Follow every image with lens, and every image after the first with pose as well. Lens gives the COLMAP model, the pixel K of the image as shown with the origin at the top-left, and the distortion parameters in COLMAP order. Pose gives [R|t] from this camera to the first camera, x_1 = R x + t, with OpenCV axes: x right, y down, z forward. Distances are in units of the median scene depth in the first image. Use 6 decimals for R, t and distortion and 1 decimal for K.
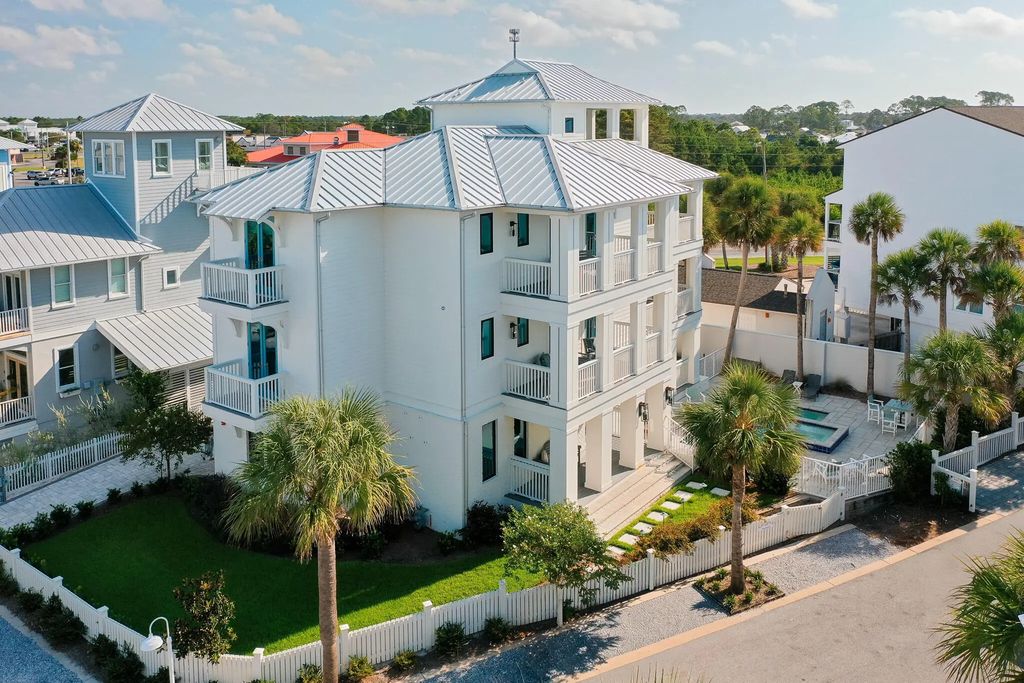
lens RADIAL K [[809.6, 0, 541.9], [0, 809.6, 323.1], [0, 0, 1]] dist [0.002061, -0.003253]
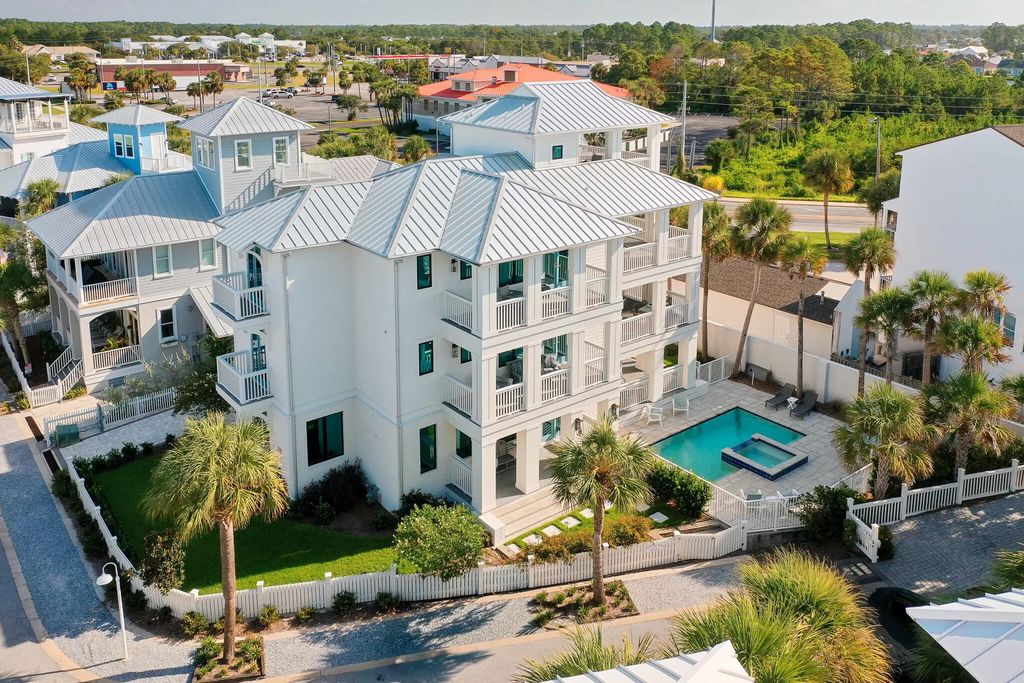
lens RADIAL K [[809.6, 0, 541.9], [0, 809.6, 323.1], [0, 0, 1]] dist [0.002061, -0.003253]
pose [[0.965837, 0.096364, -0.240569, 0.335538], [-0.069558, 0.990627, 0.117554, -0.162857], [0.249642, -0.096805, 0.963487, -0.079703]]
